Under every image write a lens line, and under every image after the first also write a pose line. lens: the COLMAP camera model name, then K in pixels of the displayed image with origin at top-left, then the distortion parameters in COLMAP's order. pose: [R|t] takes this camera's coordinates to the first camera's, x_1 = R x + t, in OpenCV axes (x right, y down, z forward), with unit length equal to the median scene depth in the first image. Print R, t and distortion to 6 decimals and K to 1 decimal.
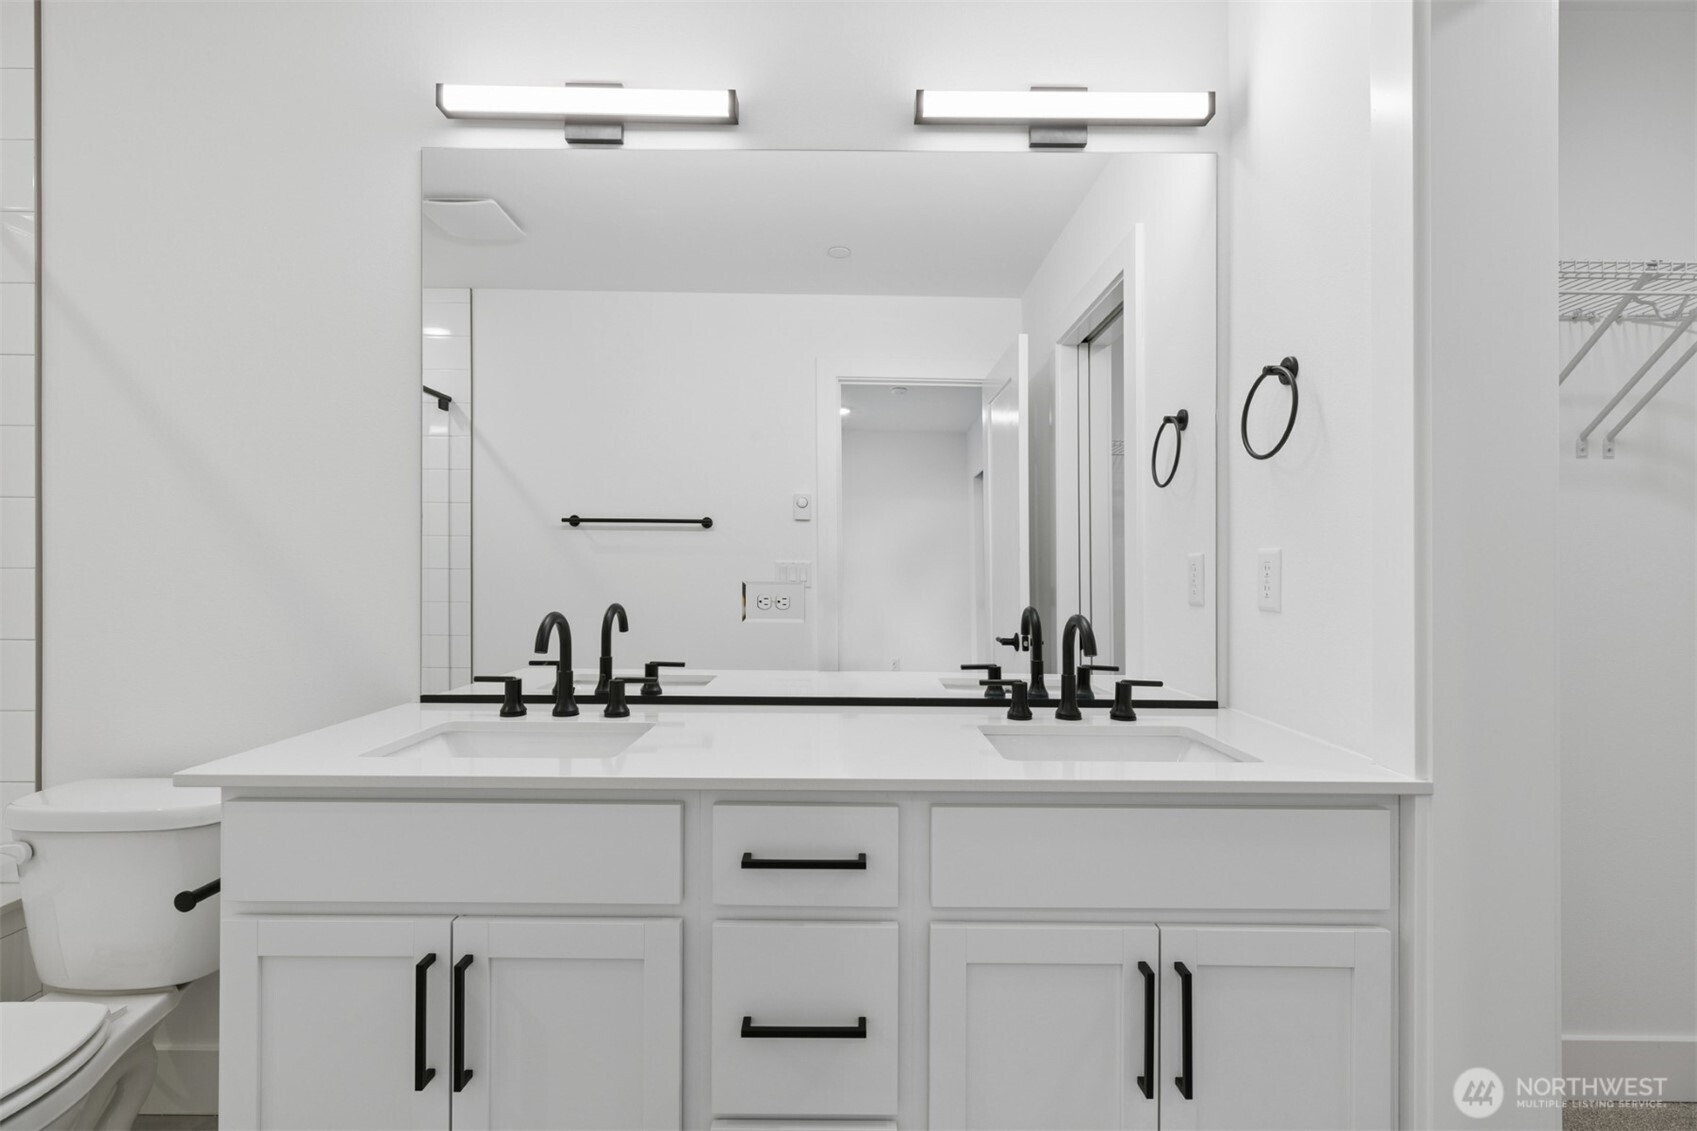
lens RADIAL K [[771.5, 0, 847.9], [0, 771.5, 561.5], [0, 0, 1]] dist [-0.002384, 0.000061]
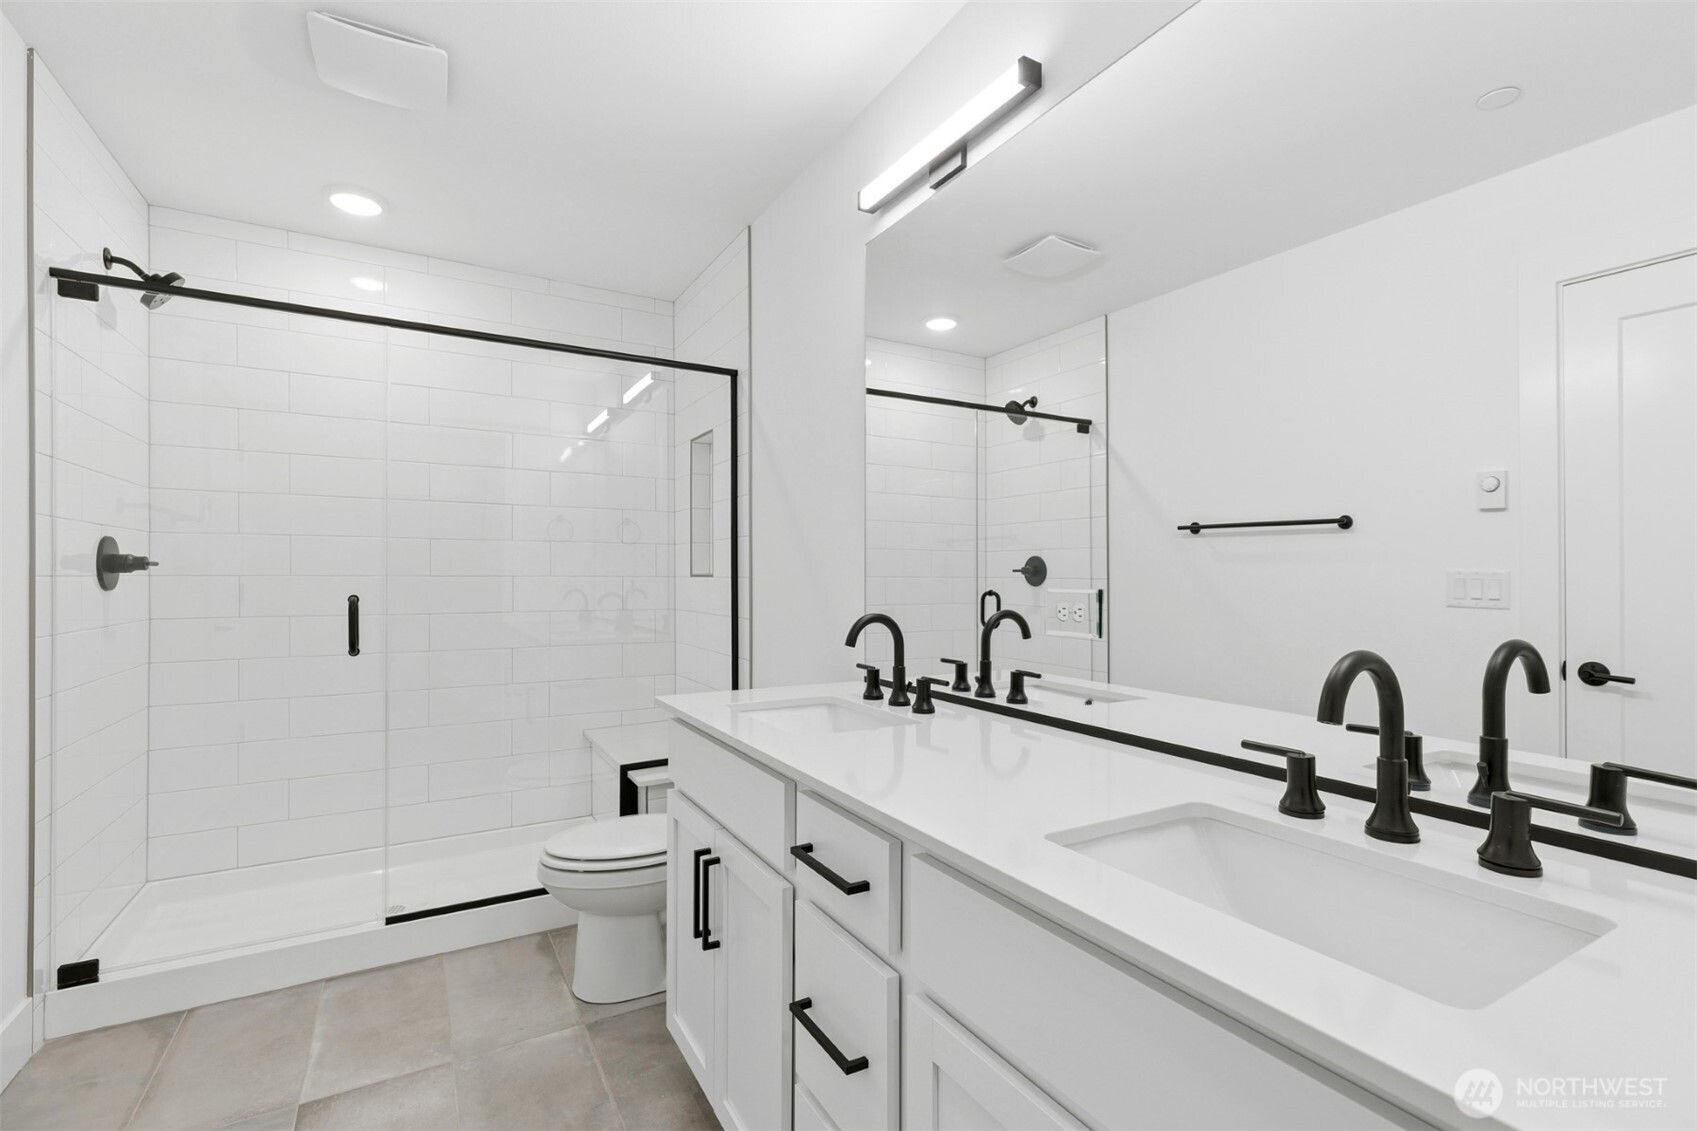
lens RADIAL K [[771.5, 0, 848.0], [0, 771.5, 571.1], [0, 0, 1]] dist [-0.002384, 0.000061]
pose [[0.493556, -0.005055, -0.869699, 0.259368], [0.000272, 0.999984, -0.005658, 0.004879], [0.869714, 0.002556, 0.493550, 0.169416]]
